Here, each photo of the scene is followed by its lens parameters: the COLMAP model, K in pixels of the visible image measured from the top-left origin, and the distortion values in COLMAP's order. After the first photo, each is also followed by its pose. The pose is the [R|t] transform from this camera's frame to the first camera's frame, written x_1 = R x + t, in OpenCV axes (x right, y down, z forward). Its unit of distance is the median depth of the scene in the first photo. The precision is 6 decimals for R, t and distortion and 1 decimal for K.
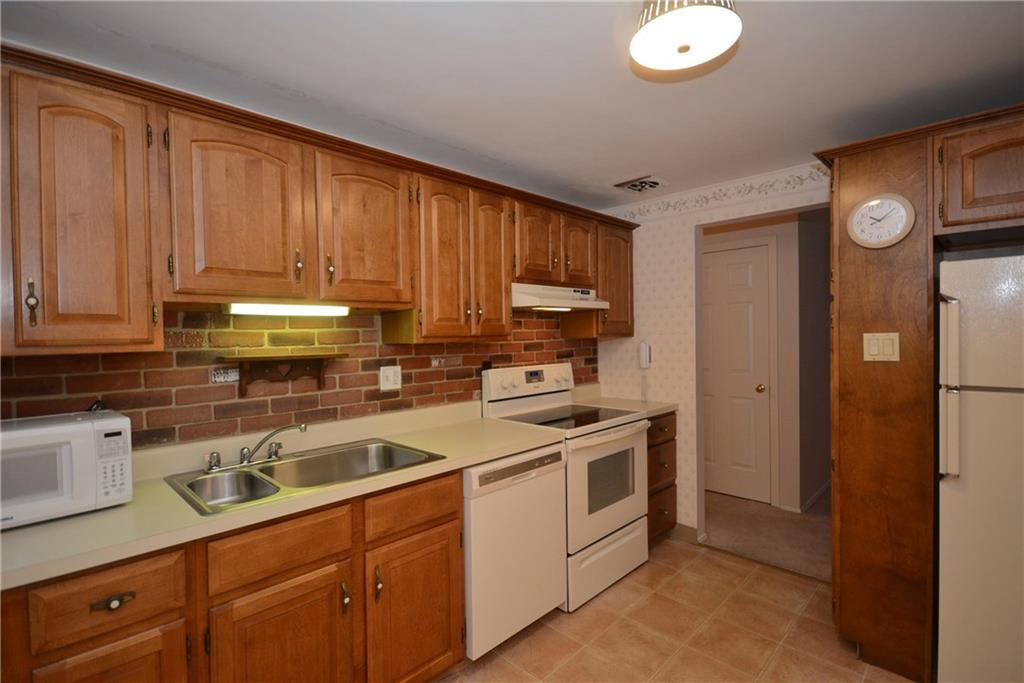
lens RADIAL K [[477.7, 0, 512.0], [0, 477.7, 341.5], [0, 0, 1]] dist [-0.000947, 0.000116]
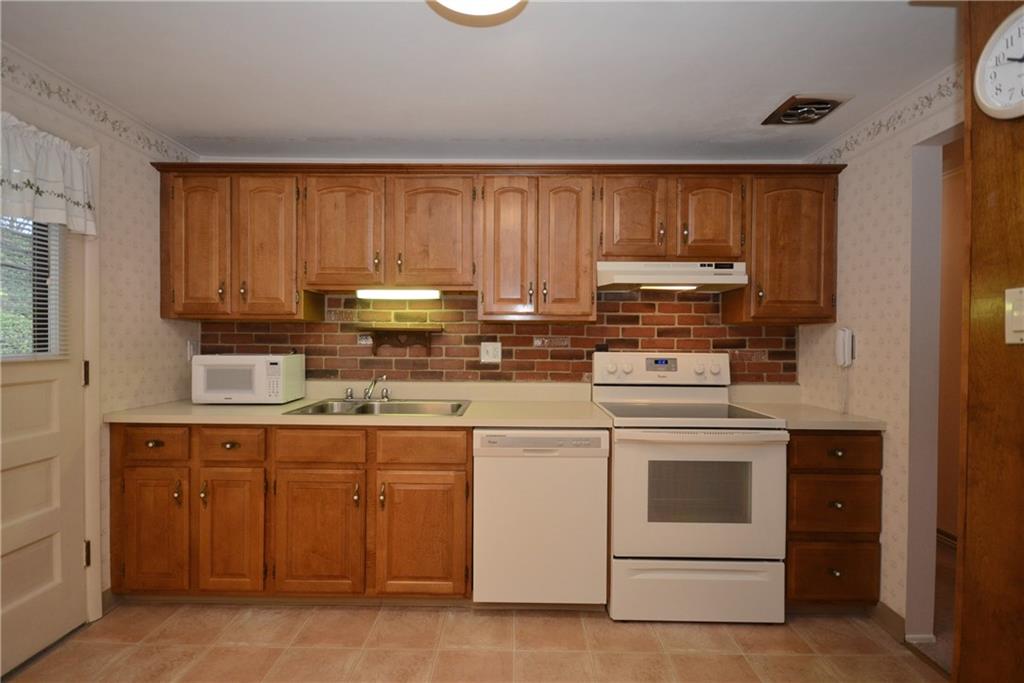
lens RADIAL K [[467.1, 0, 512.0], [0, 467.1, 341.5], [0, 0, 1]] dist [0.002410, -0.000201]
pose [[0.698833, 0.024825, -0.714854, 0.588891], [-0.030067, 0.999534, 0.005319, 0.041115], [0.714652, 0.017776, 0.699254, 0.228171]]
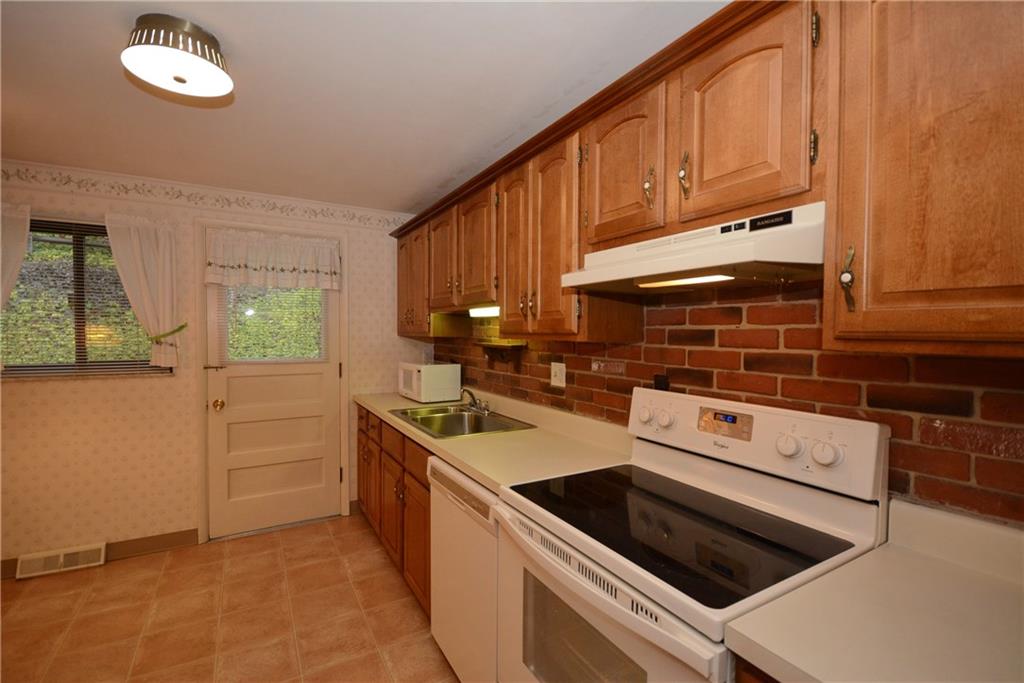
lens RADIAL K [[454.0, 0, 512.0], [0, 454.0, 341.5], [0, 0, 1]] dist [-0.001789, -0.000544]
pose [[-0.257226, 0.032956, -0.965789, 0.665229], [-0.020337, 0.999012, 0.039507, -0.027373], [0.966137, 0.029804, -0.256302, 1.121132]]
